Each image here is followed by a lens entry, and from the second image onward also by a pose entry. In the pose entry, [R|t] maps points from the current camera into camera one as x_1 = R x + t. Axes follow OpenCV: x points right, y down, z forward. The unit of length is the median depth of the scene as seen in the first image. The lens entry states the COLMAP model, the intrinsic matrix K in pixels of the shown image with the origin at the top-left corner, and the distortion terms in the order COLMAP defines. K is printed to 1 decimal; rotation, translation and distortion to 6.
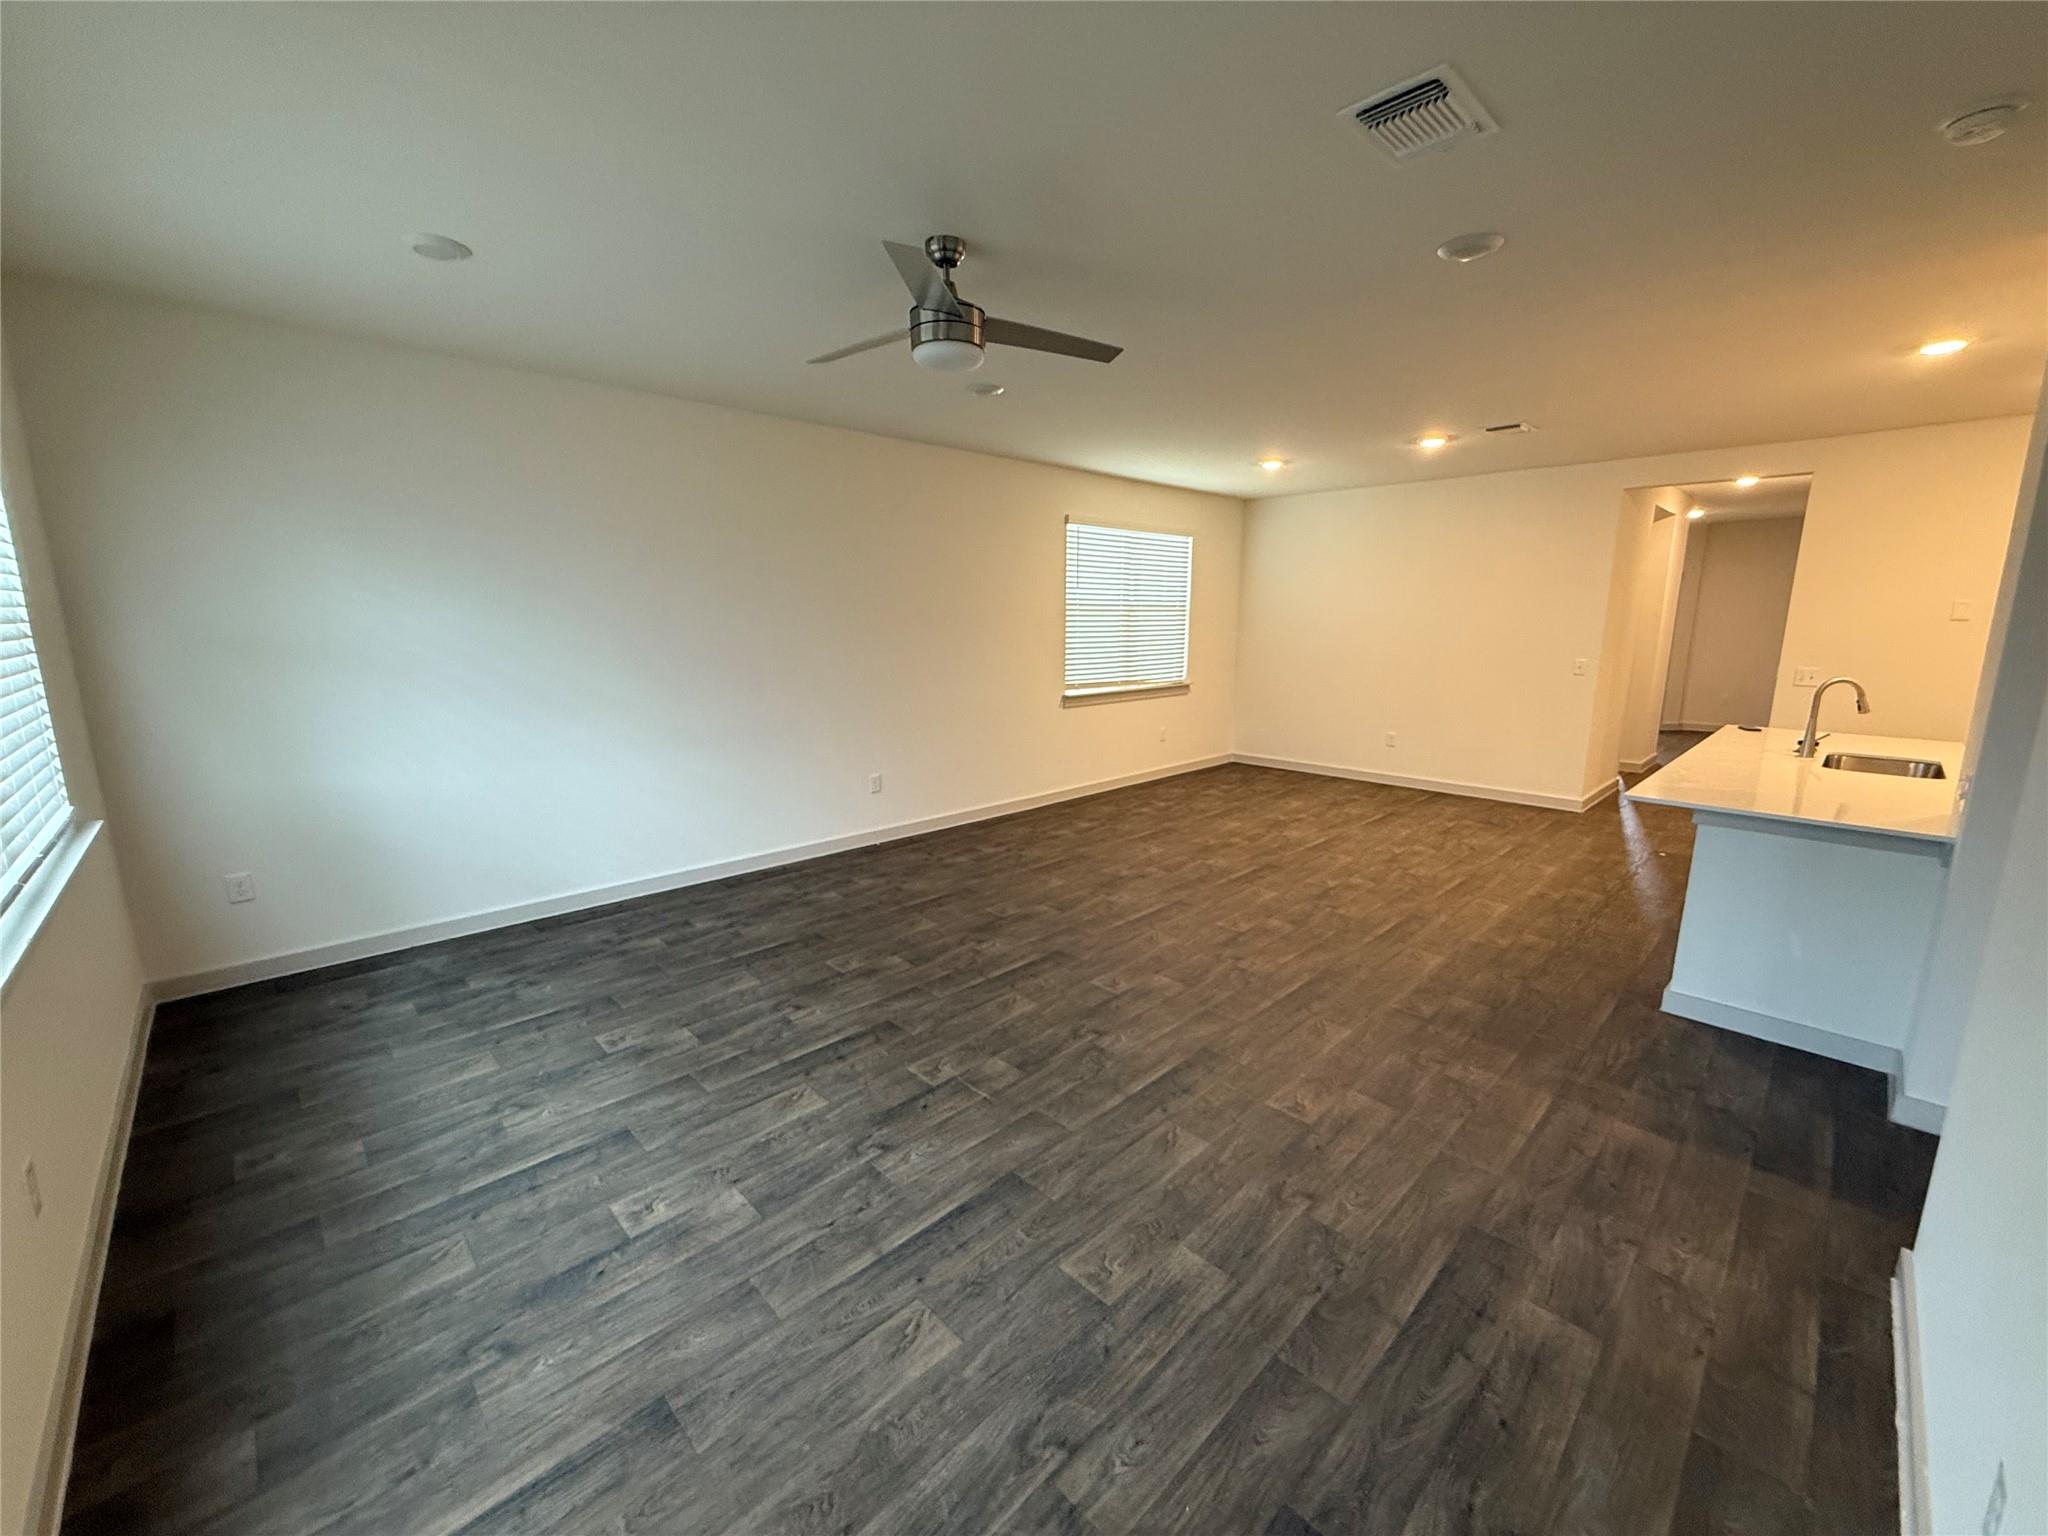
lens RADIAL K [[818.4, 0, 1014.7], [0, 818.4, 765.2], [0, 0, 1]] dist [0.000943, 0.000172]
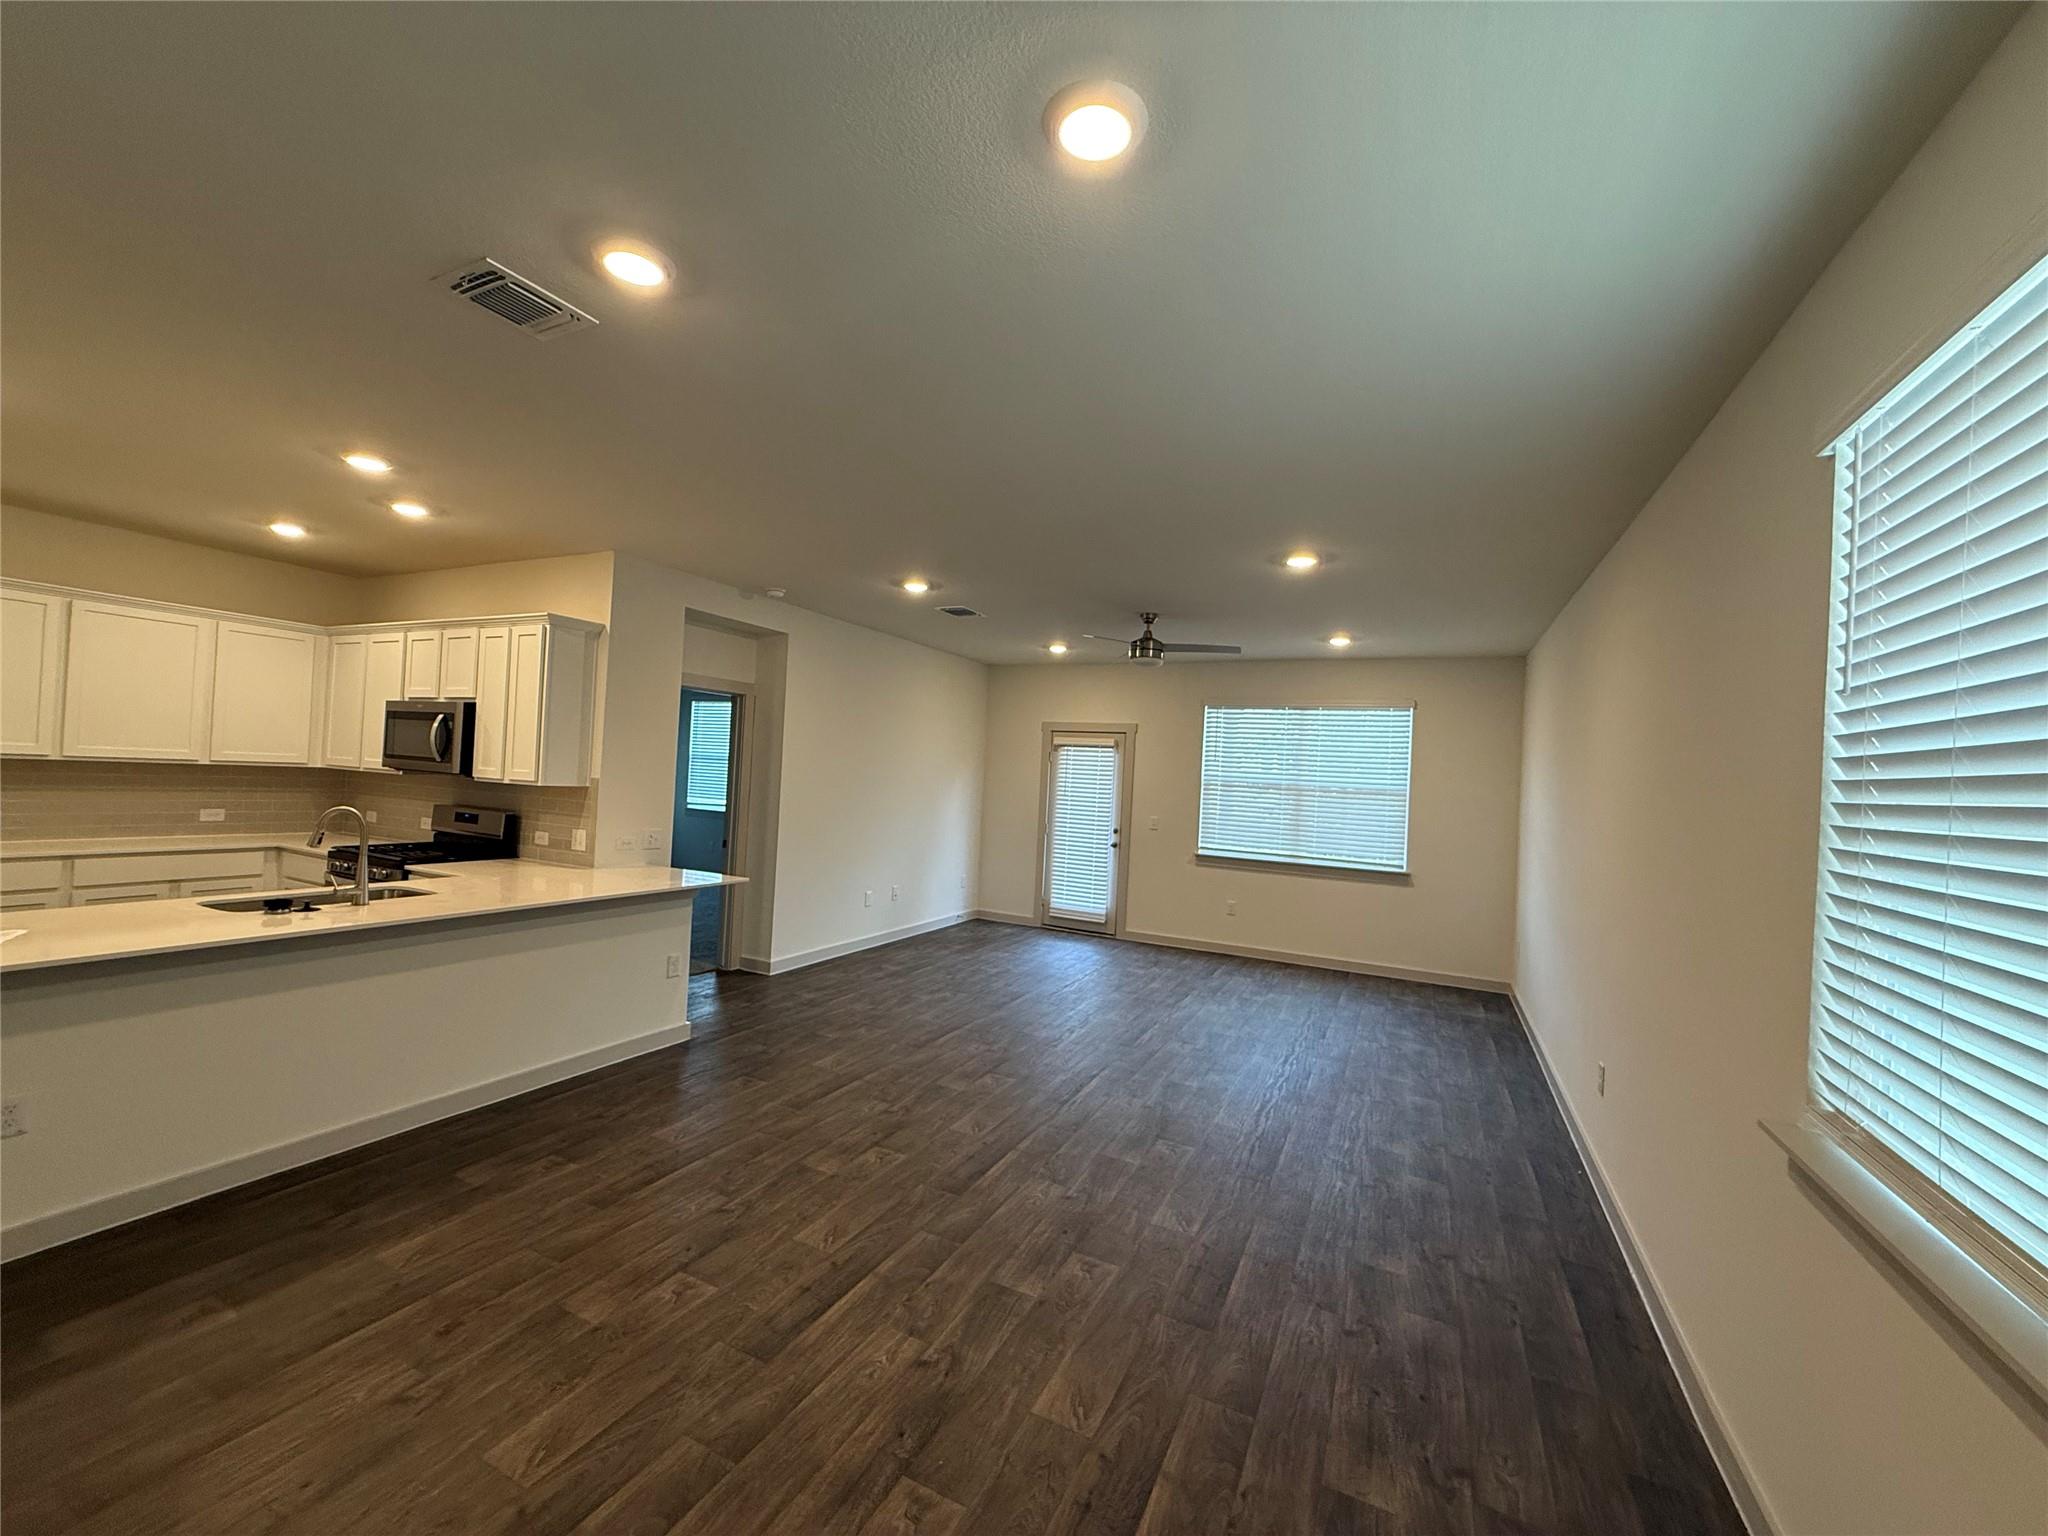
lens RADIAL K [[818.4, 0, 1024.6], [0, 818.4, 775.7], [0, 0, 1]] dist [0.000943, 0.000172]
pose [[-0.935885, -0.053910, -0.348157, -0.091022], [-0.118332, 0.978914, 0.166509, -0.272211], [0.331839, 0.197032, -0.922530, 1.521480]]
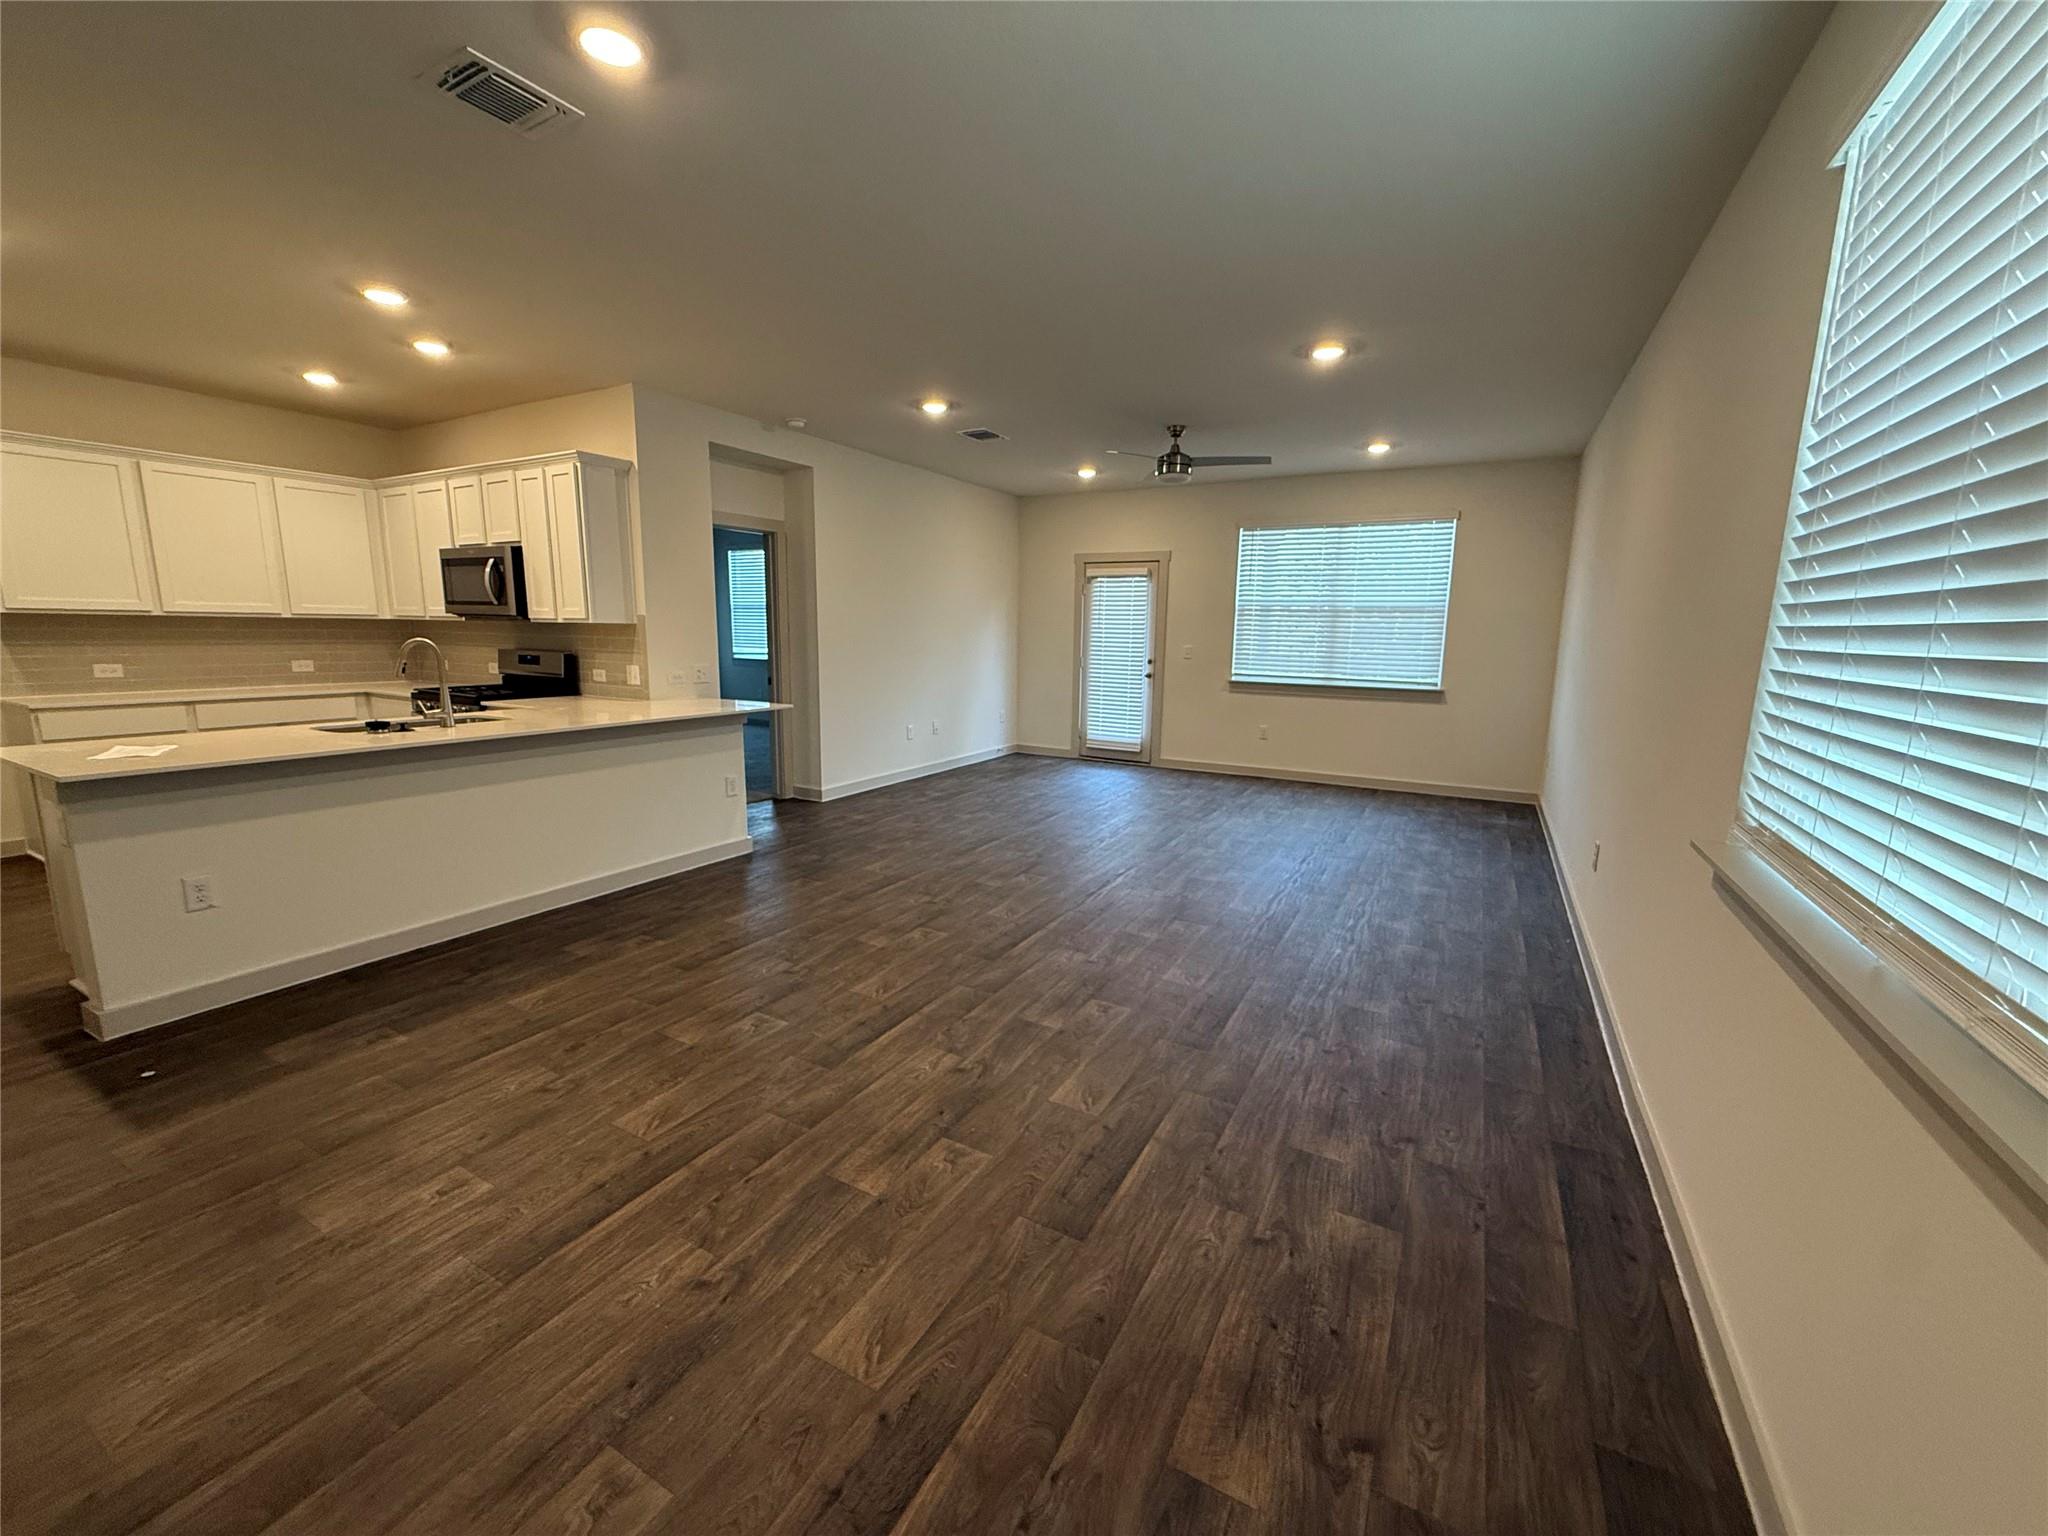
lens RADIAL K [[818.4, 0, 1025.5], [0, 818.4, 773.1], [0, 0, 1]] dist [0.000943, 0.000172]
pose [[-0.954421, 0.033405, -0.296587, -0.105105], [-0.073089, 0.937301, 0.340771, -0.233092], [0.289375, 0.346917, -0.892138, 1.600239]]
